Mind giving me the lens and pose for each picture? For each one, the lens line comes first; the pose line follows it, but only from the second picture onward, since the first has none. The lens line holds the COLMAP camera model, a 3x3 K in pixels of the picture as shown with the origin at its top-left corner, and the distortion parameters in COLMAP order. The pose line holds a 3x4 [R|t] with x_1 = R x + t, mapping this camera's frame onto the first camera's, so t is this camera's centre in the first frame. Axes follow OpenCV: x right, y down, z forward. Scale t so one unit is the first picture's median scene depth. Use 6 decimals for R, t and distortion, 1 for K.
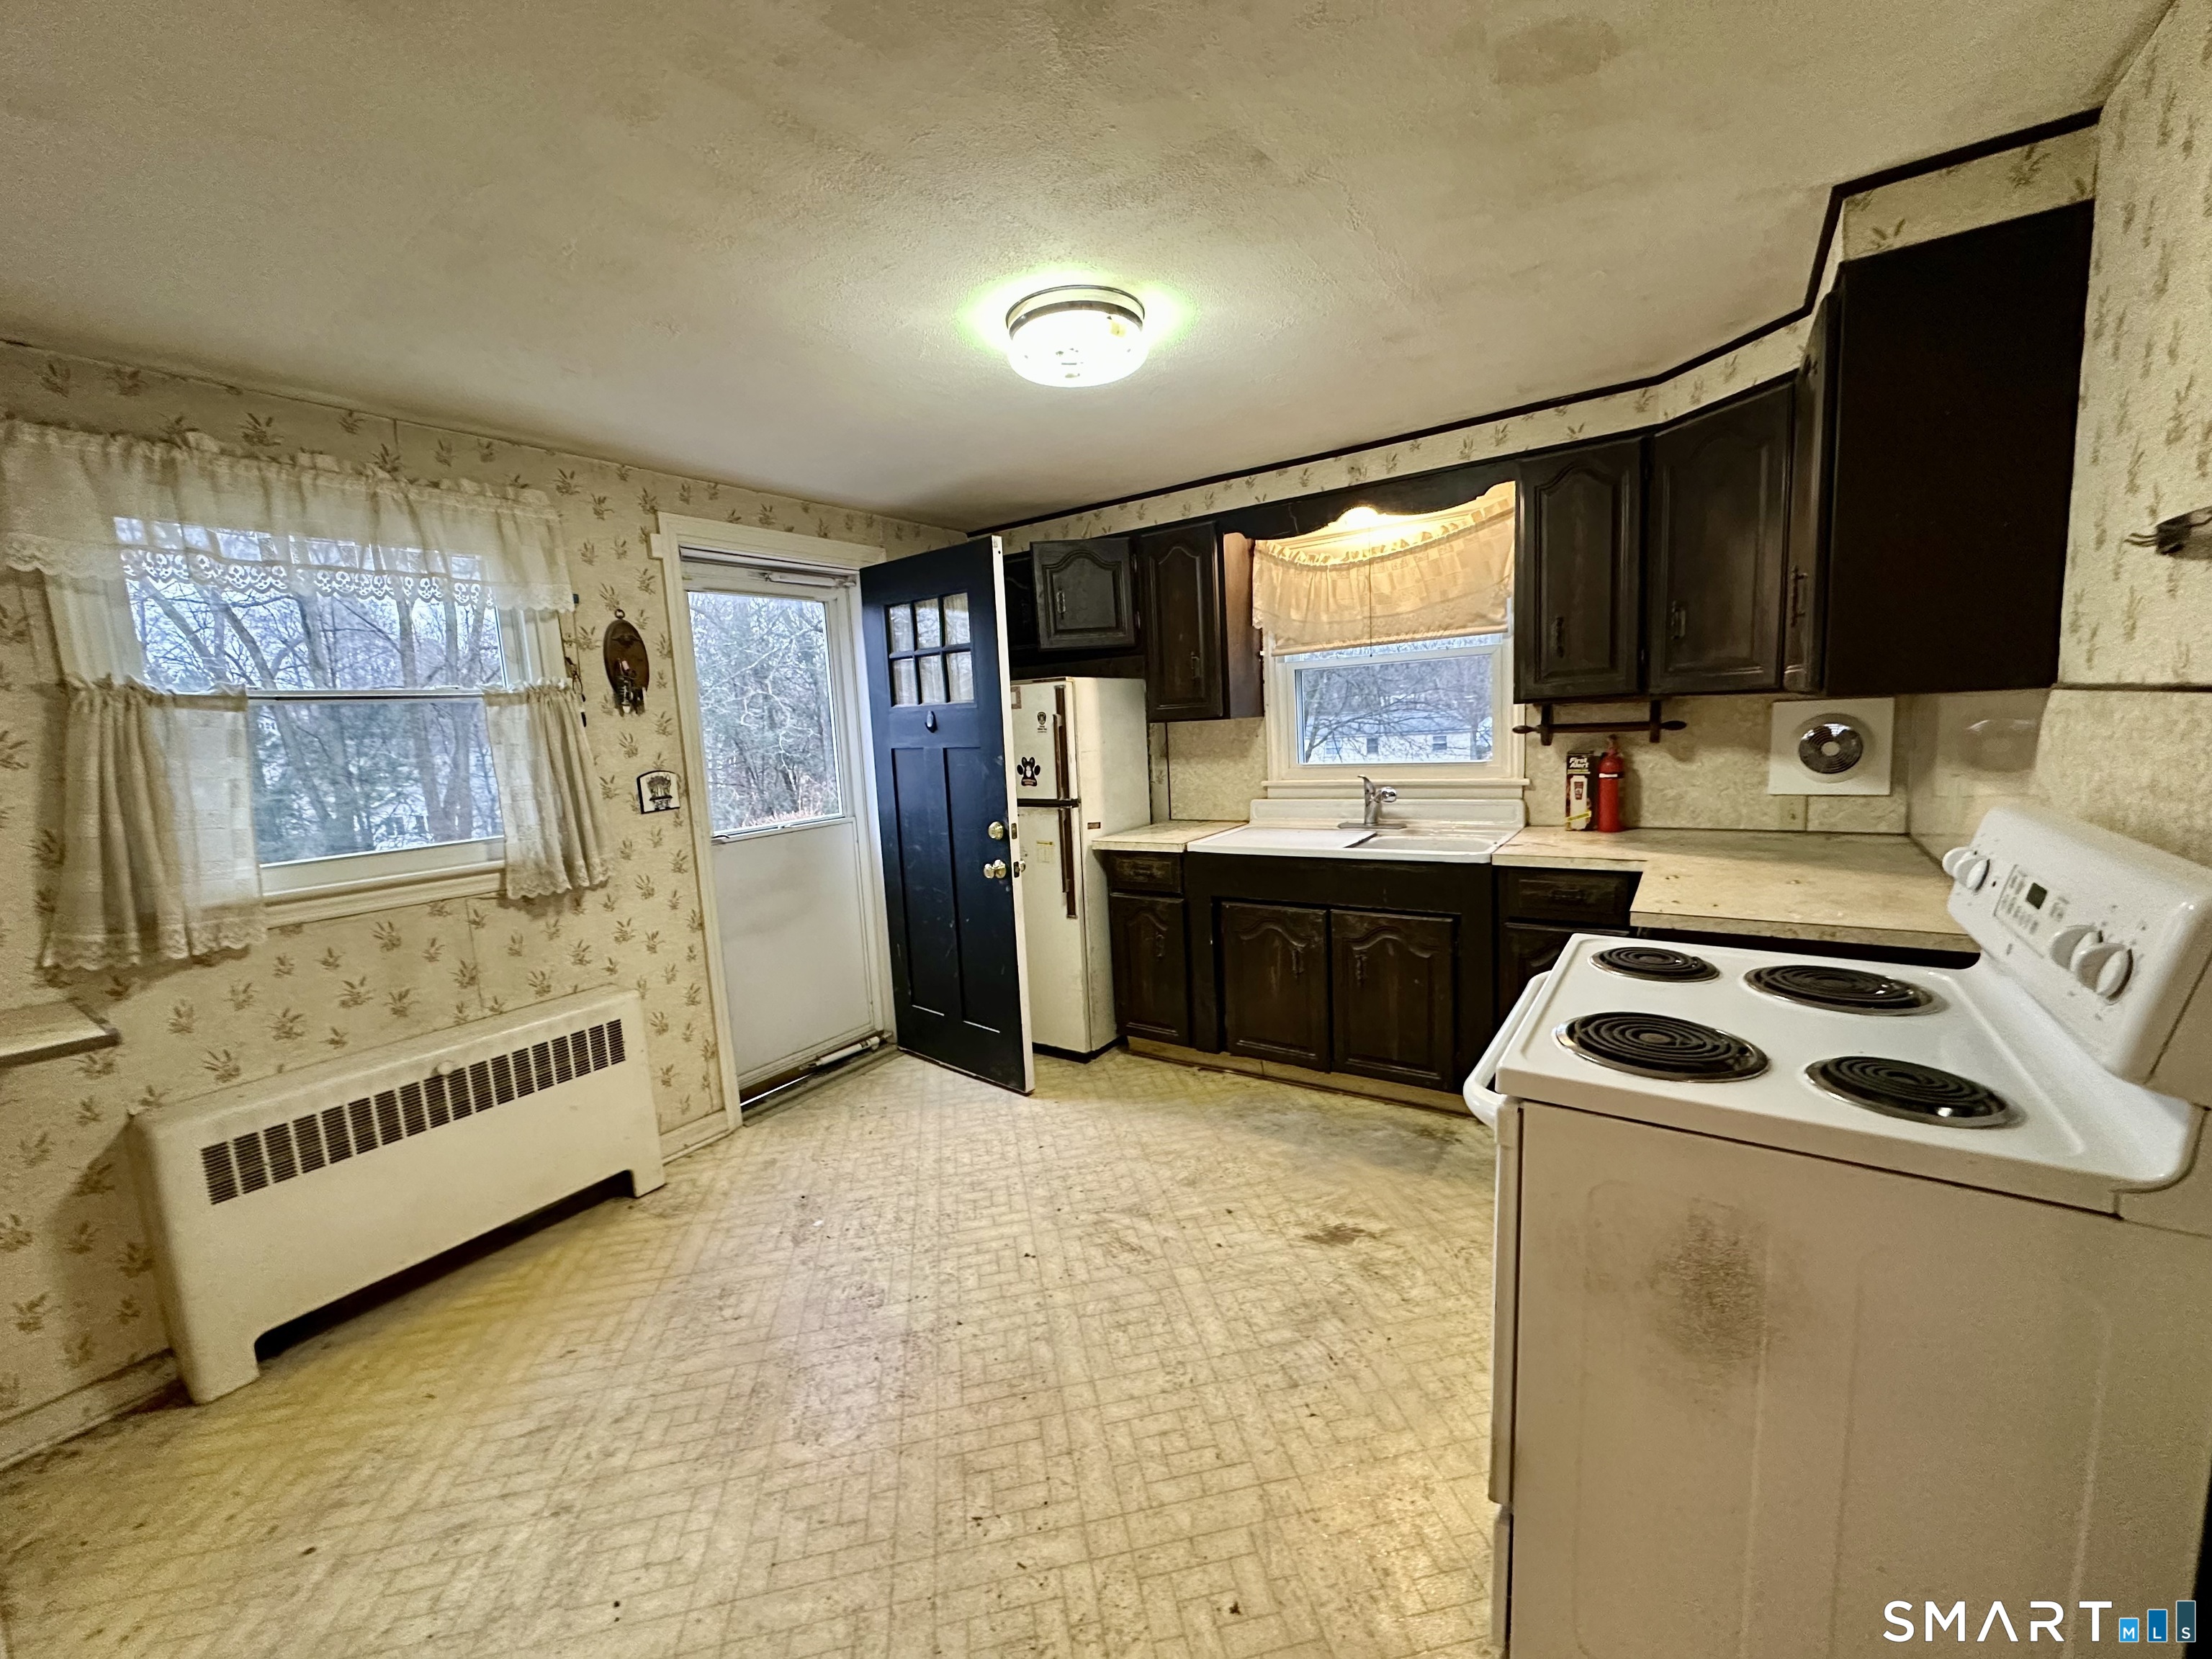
lens RADIAL K [[881.3, 0, 1103.8], [0, 881.3, 831.5], [0, 0, 1]] dist [-0.004740, 0.000255]
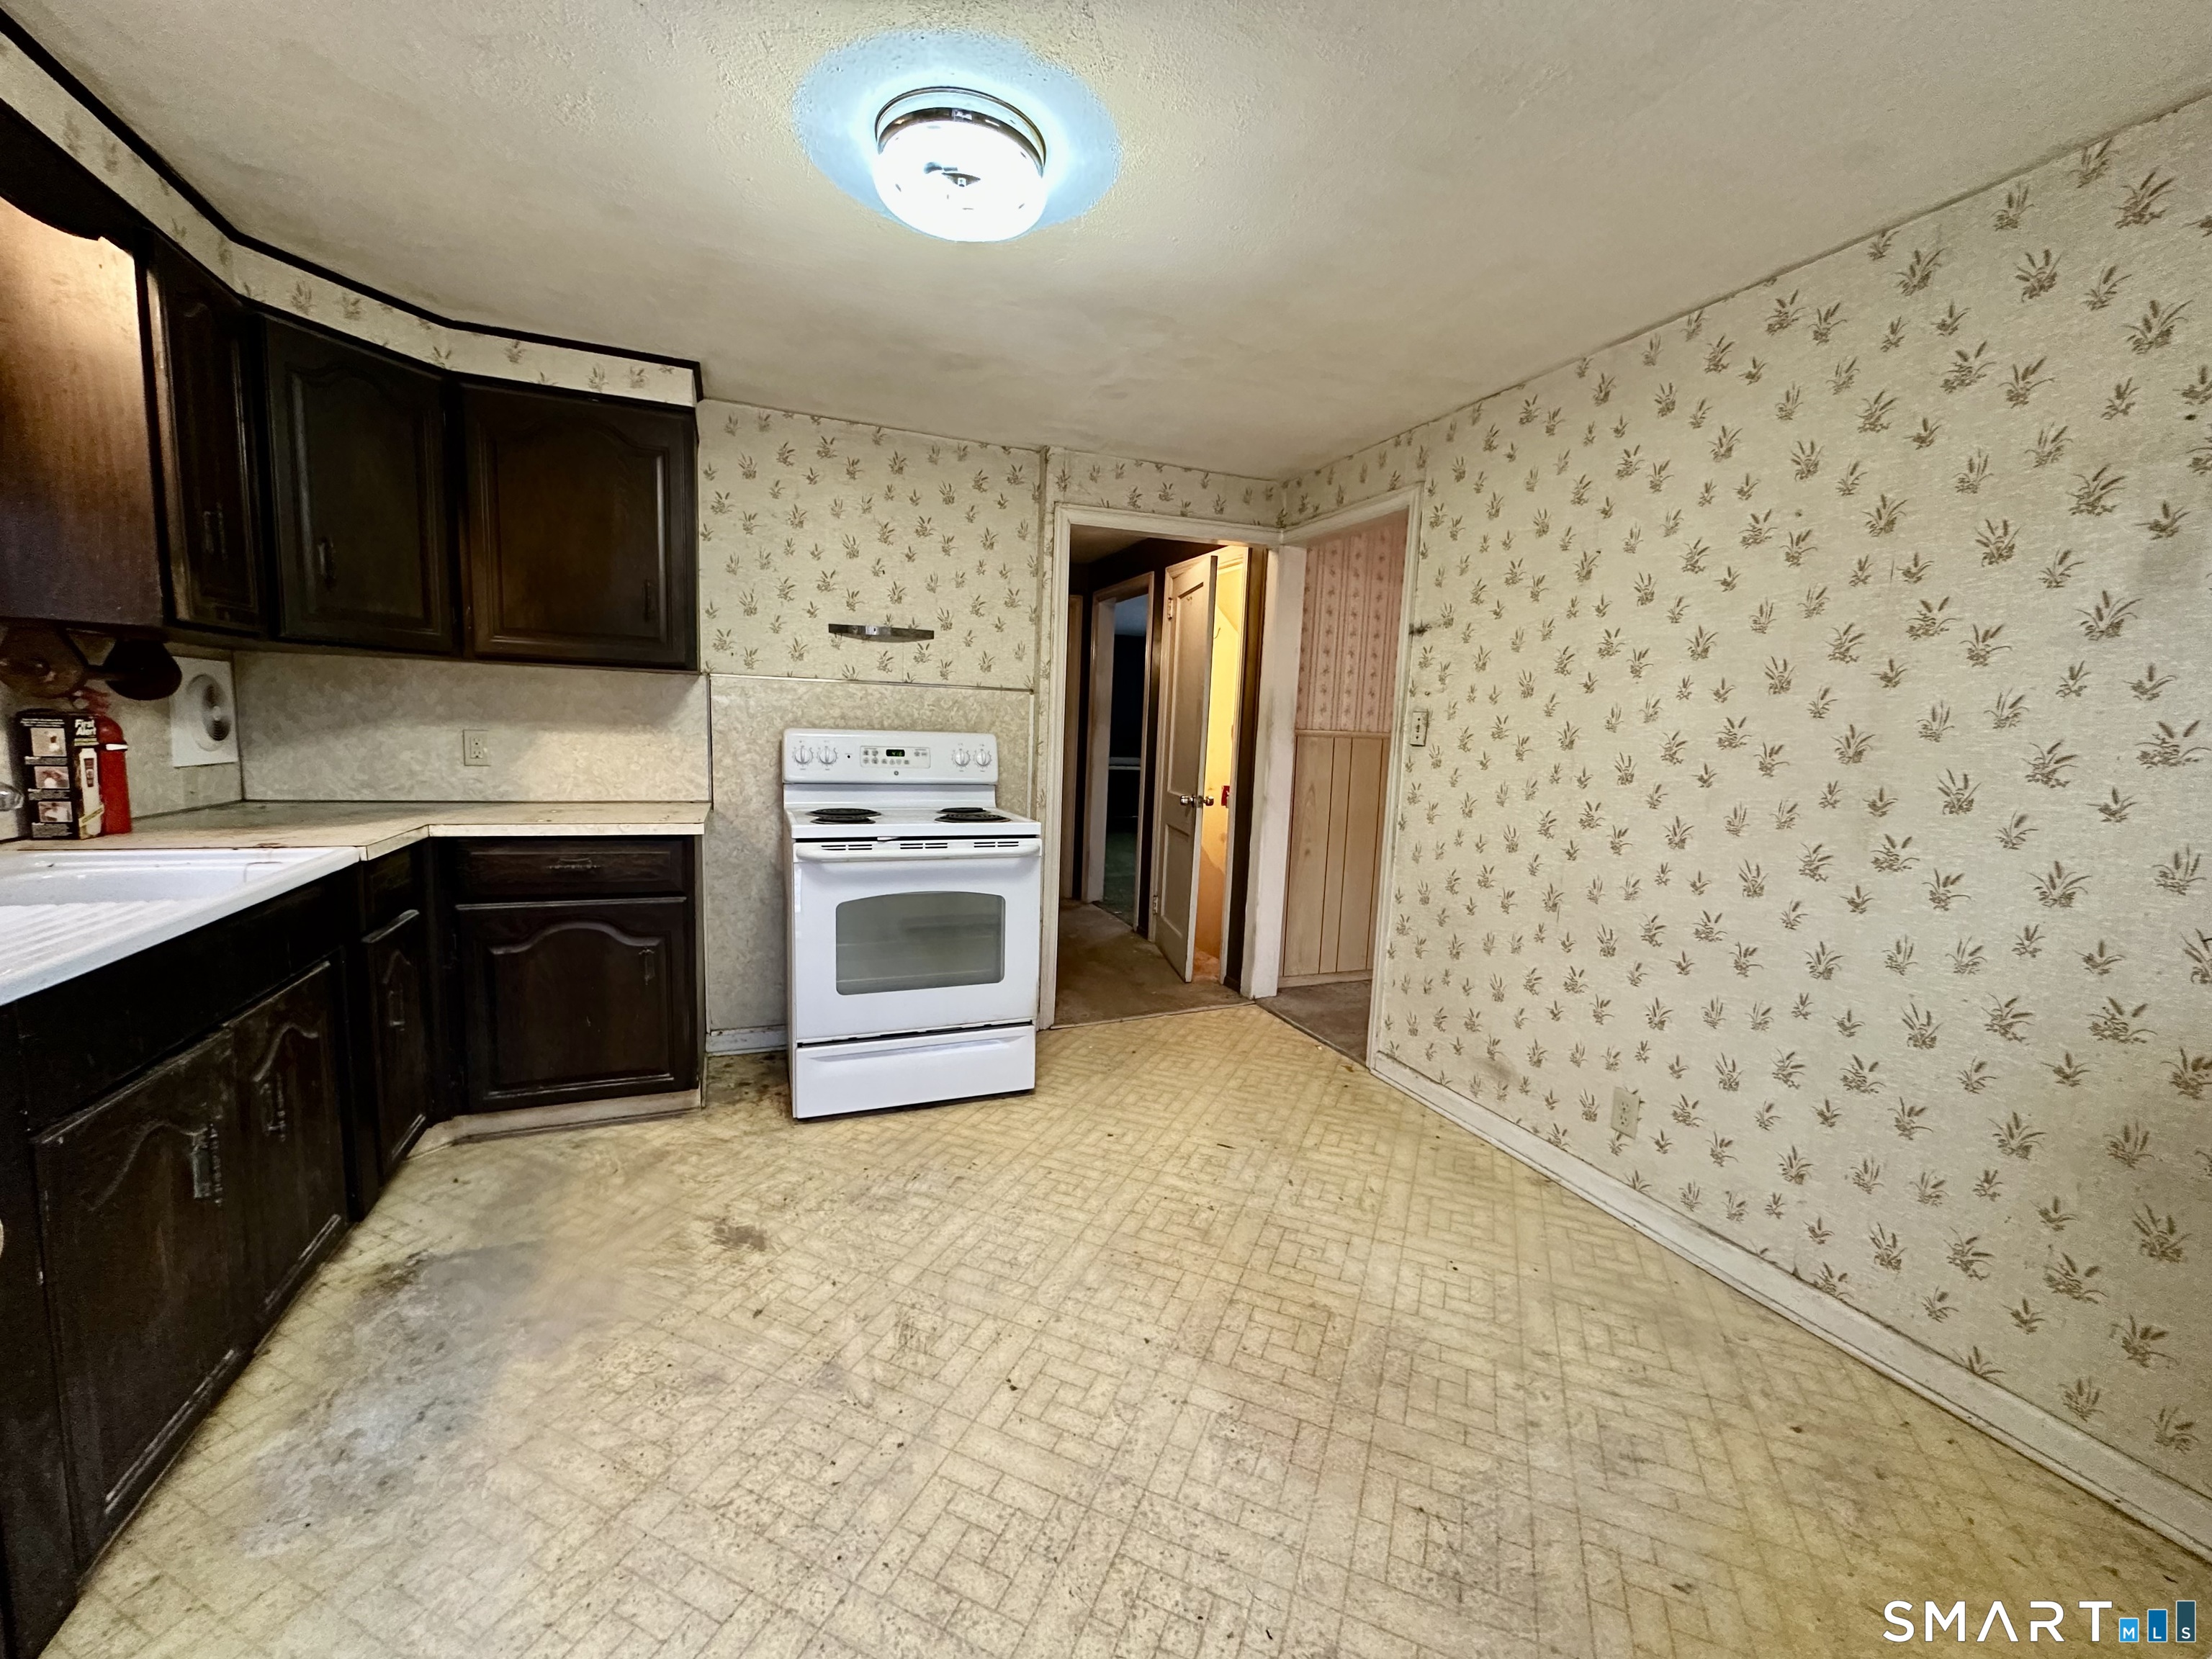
lens RADIAL K [[881.6, 0, 1106.0], [0, 881.6, 829.5], [0, 0, 1]] dist [-0.001835, 0.000266]
pose [[-0.834538, -0.039337, 0.549544, -0.421705], [0.082399, 0.977318, 0.195089, -0.072075], [-0.544753, 0.208092, -0.812368, 1.167358]]
